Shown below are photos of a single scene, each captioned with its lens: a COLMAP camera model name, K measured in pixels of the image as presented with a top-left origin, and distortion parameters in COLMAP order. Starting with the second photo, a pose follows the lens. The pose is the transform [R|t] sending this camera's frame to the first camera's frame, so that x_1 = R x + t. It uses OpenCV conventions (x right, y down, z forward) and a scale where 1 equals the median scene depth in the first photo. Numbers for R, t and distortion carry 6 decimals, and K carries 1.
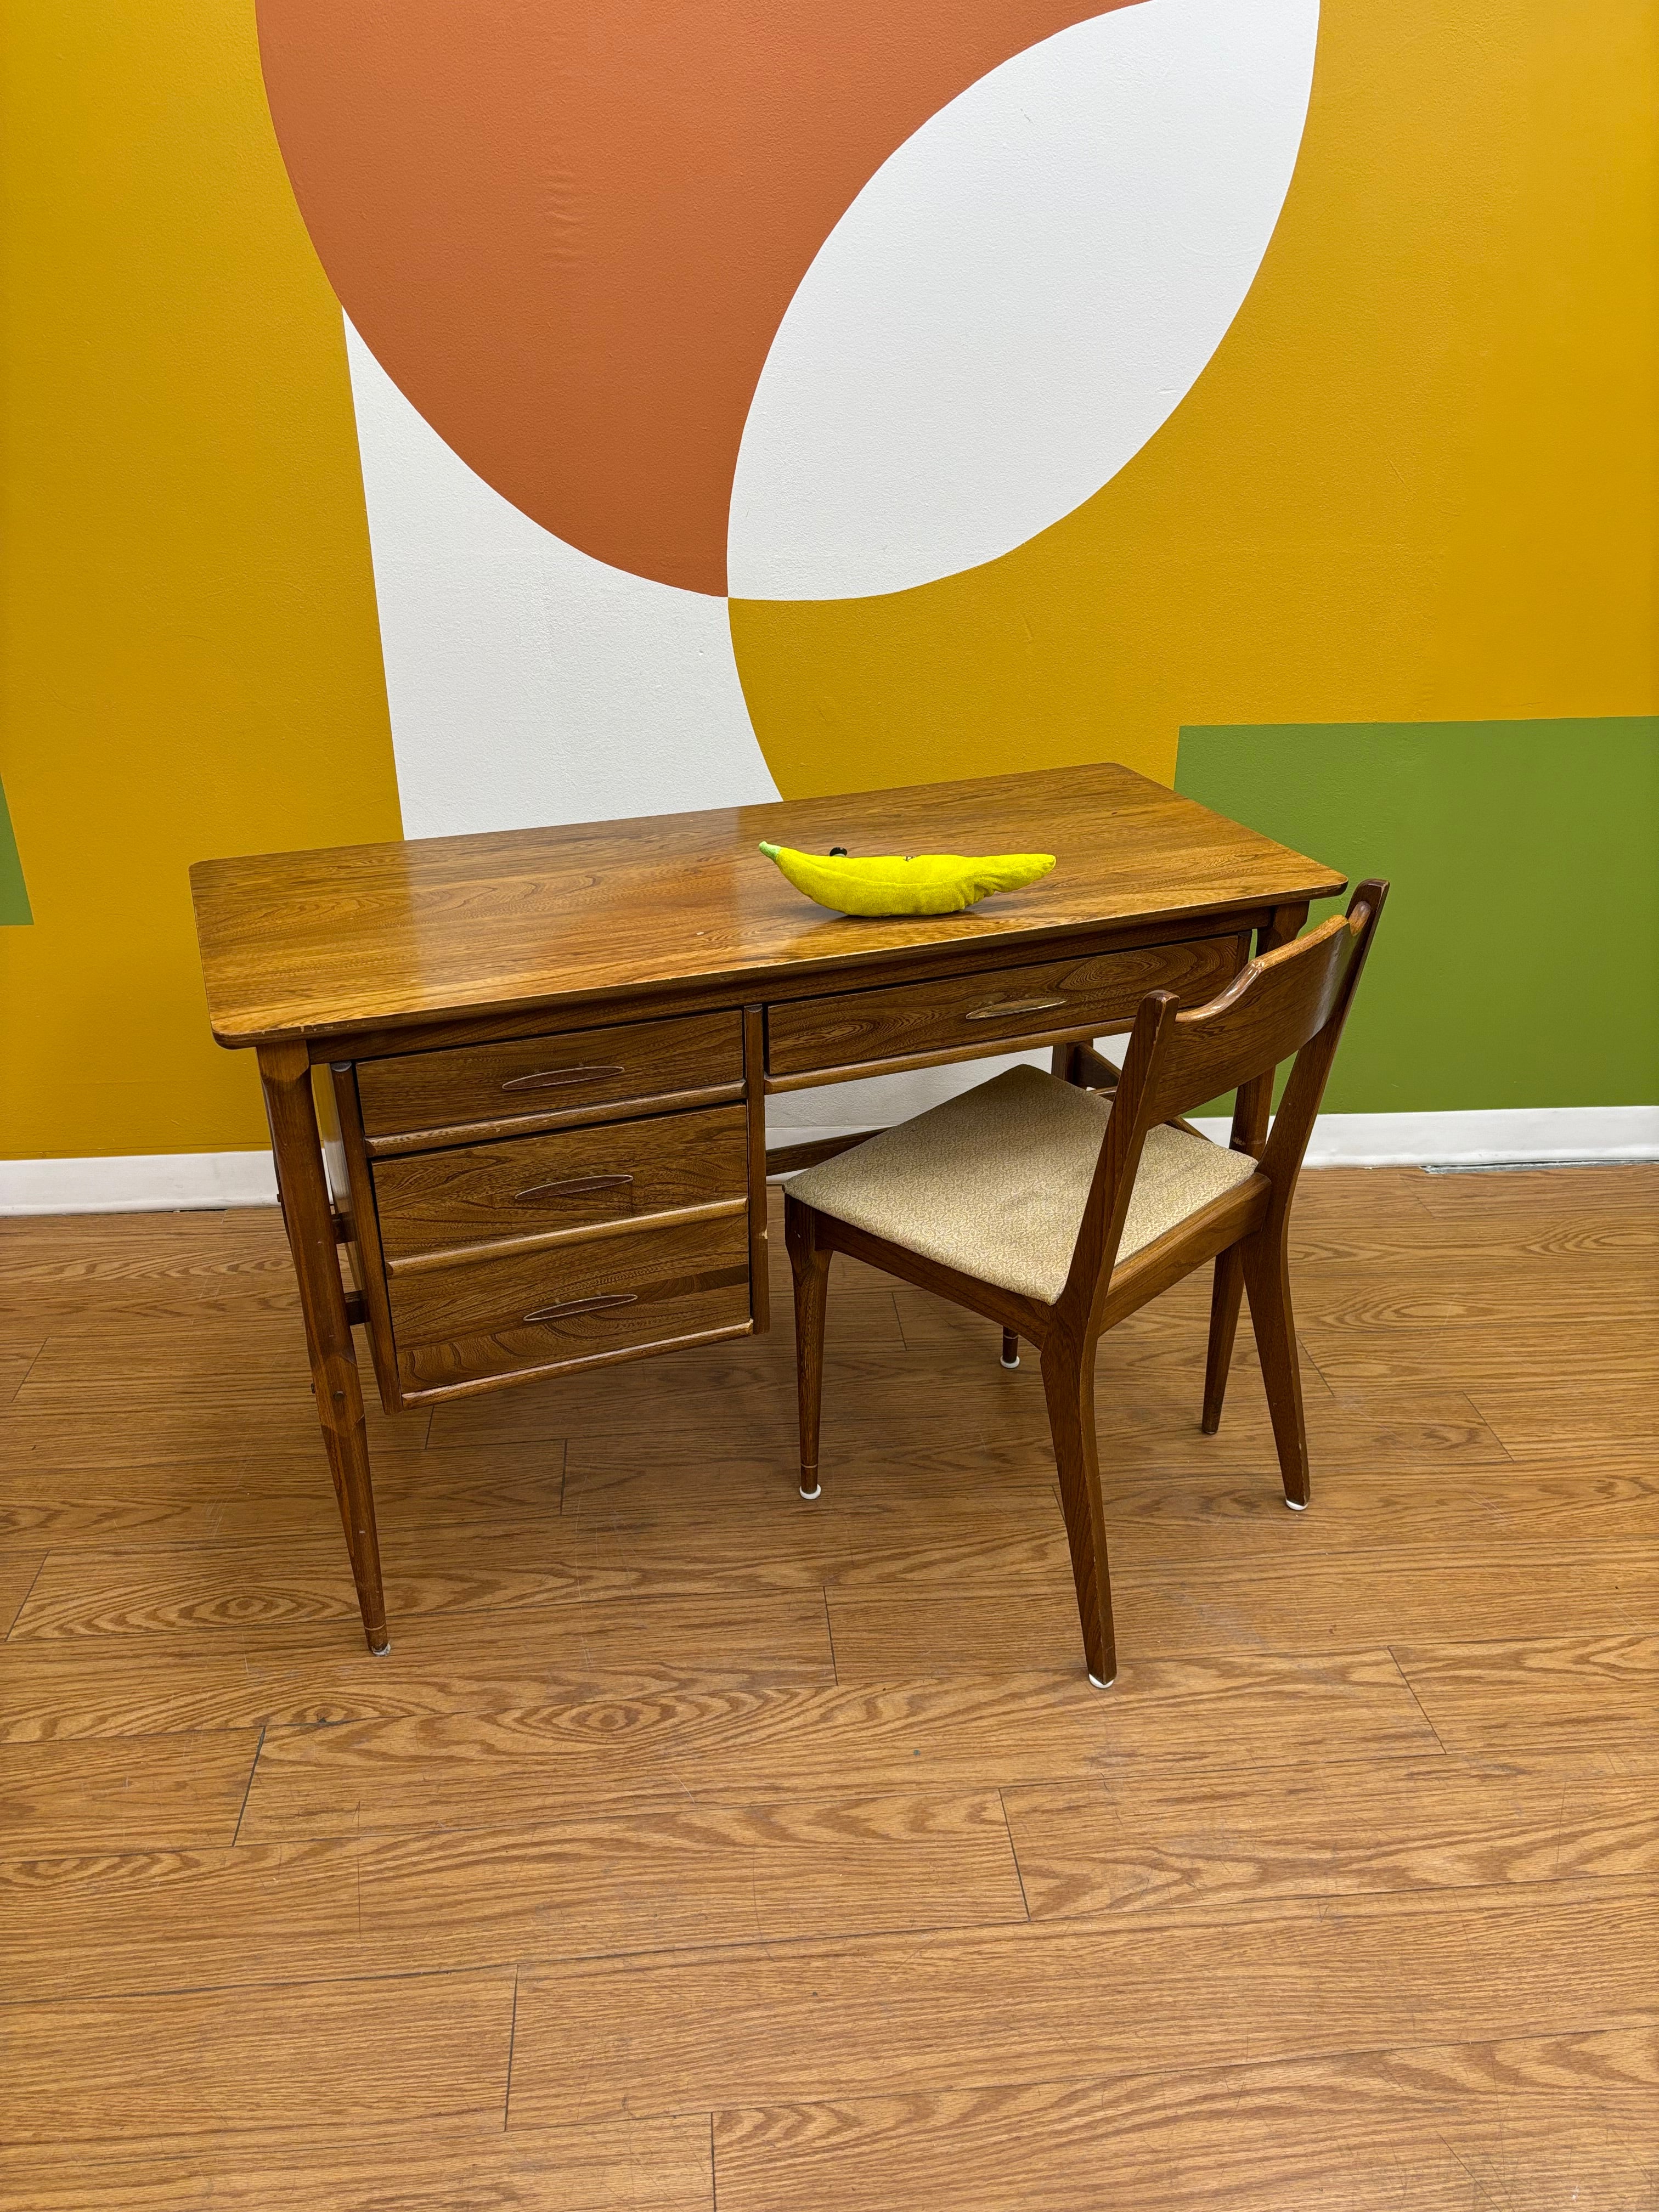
lens RADIAL K [[1683.7, 0, 820.7], [0, 1683.7, 1118.8], [0, 0, 1]] dist [0.033453, -0.035598]
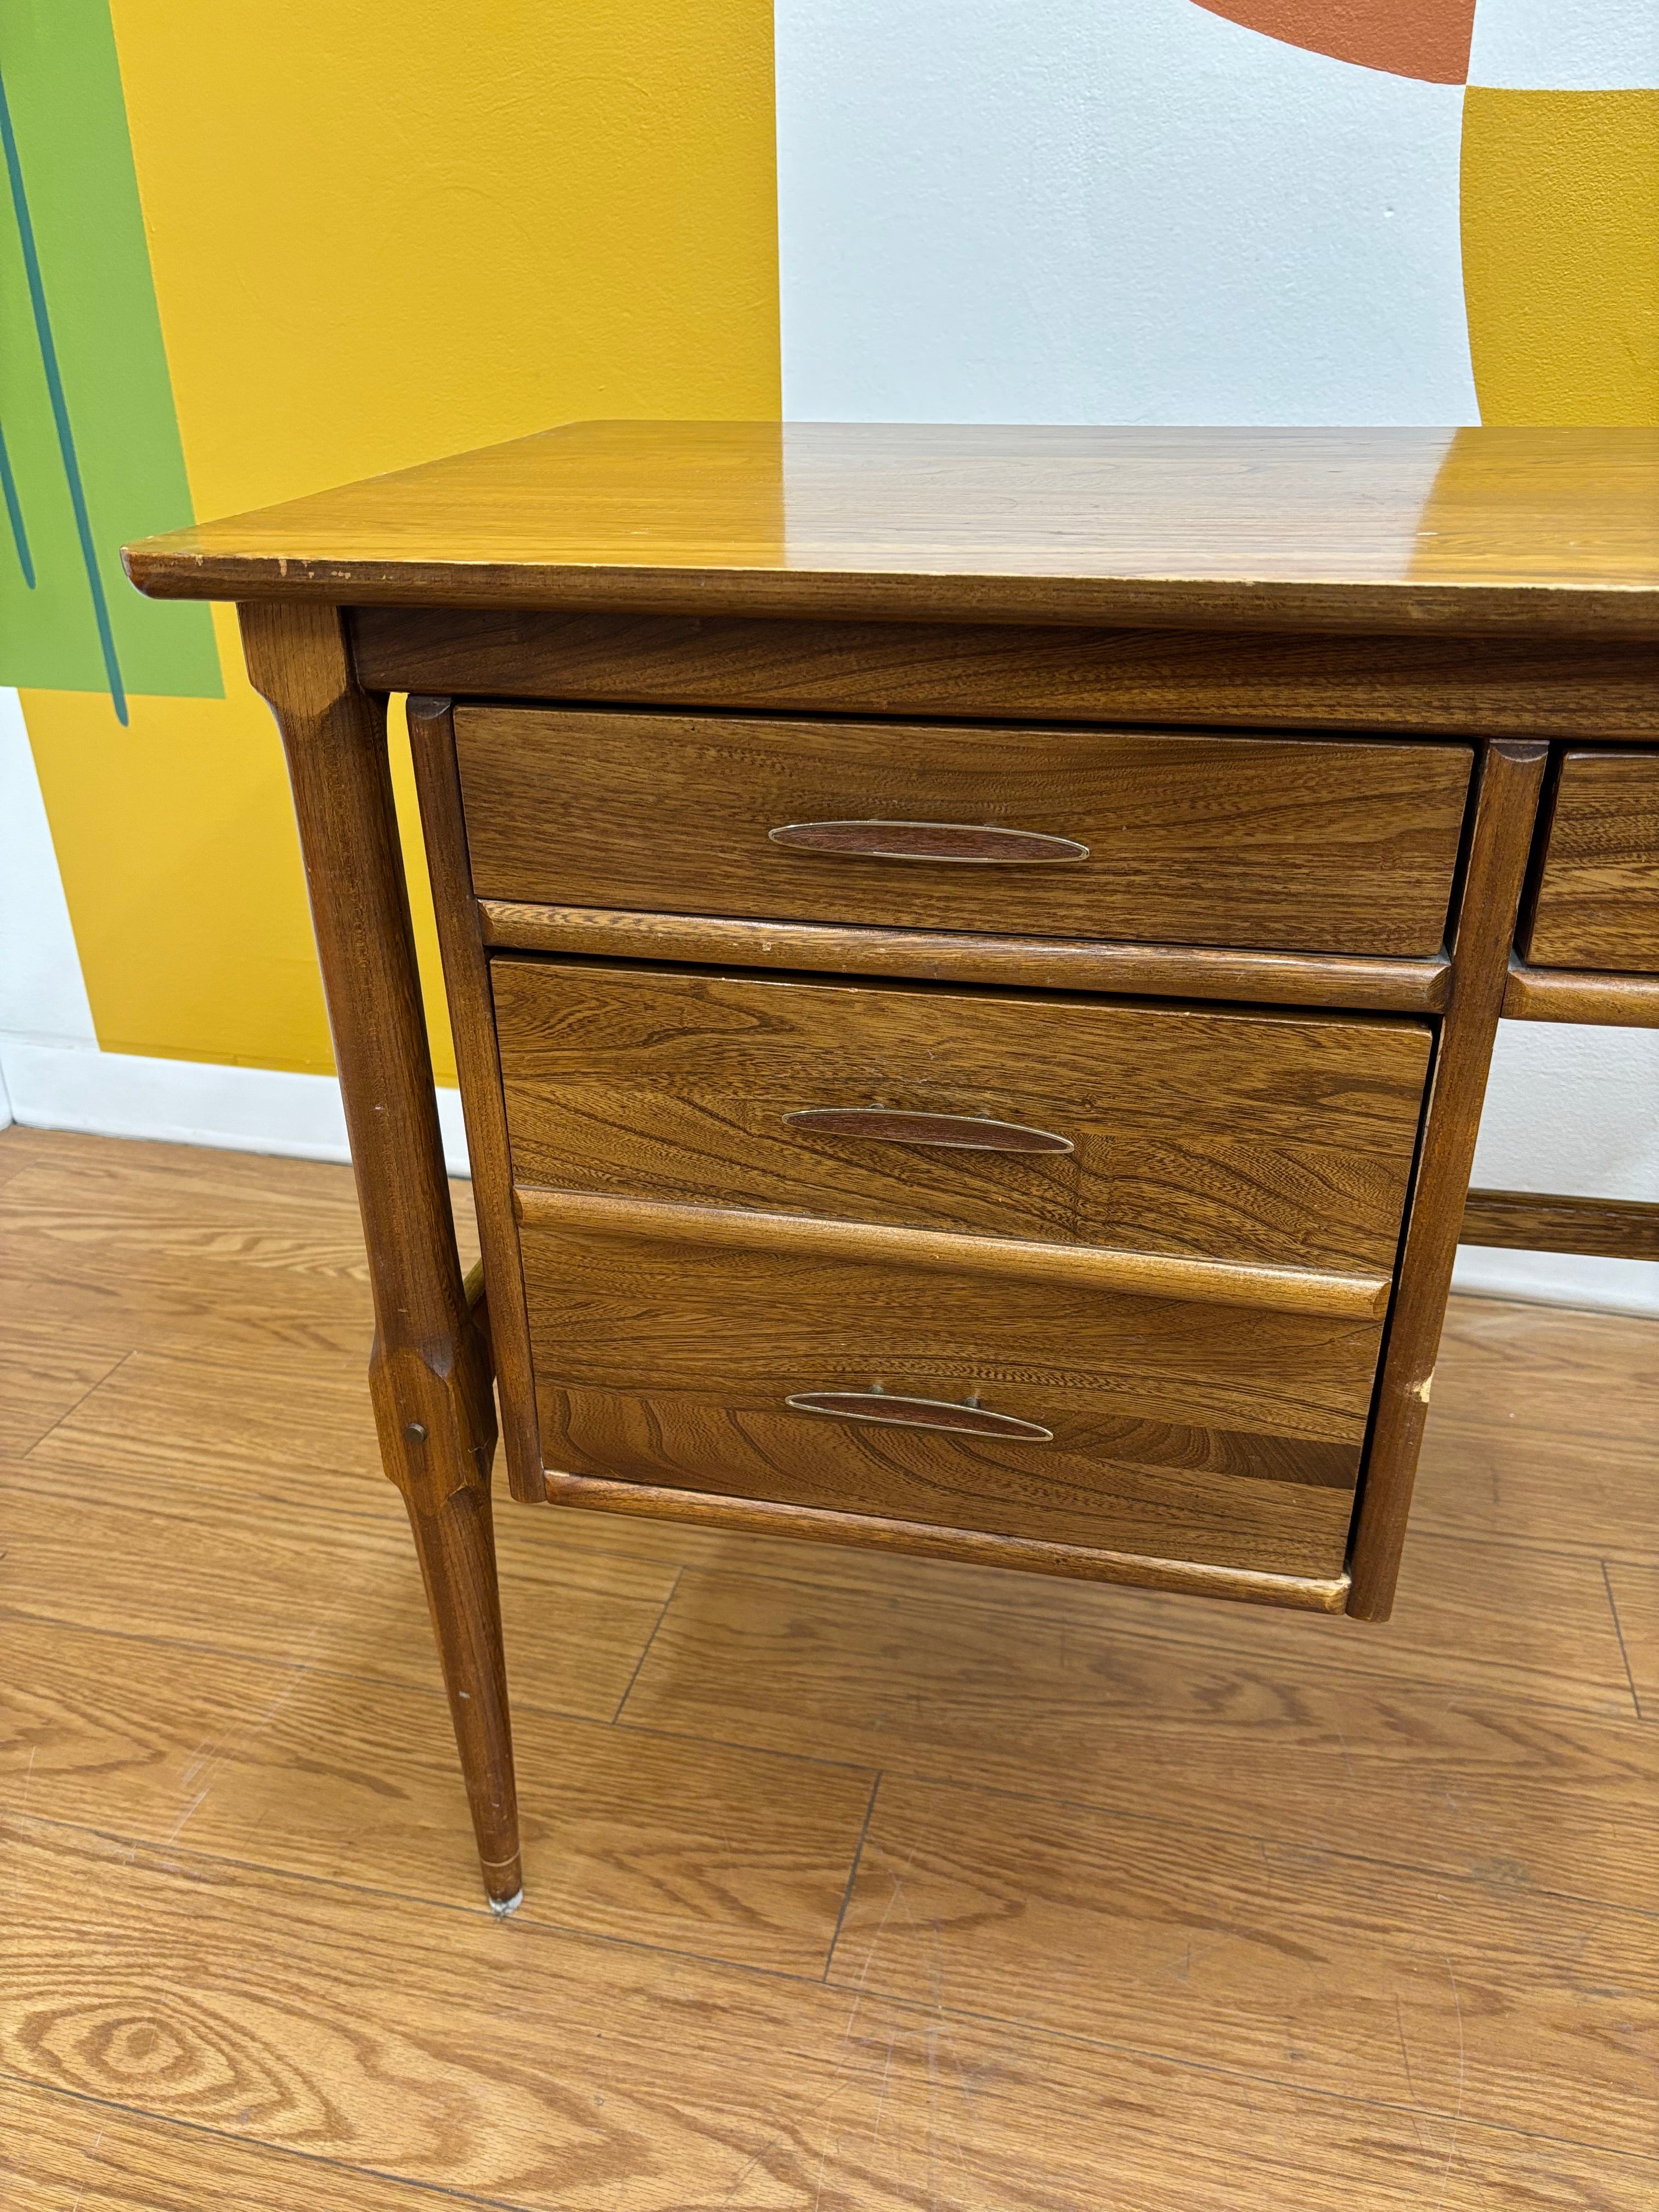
lens RADIAL K [[1683.7, 0, 815.4], [0, 1683.7, 1119.0], [0, 0, 1]] dist [0.033453, -0.035598]
pose [[0.943154, 0.137193, -0.302718, -0.058268], [-0.133669, 0.990495, 0.032434, -0.011842], [0.304290, 0.009874, 0.952528, 0.656801]]
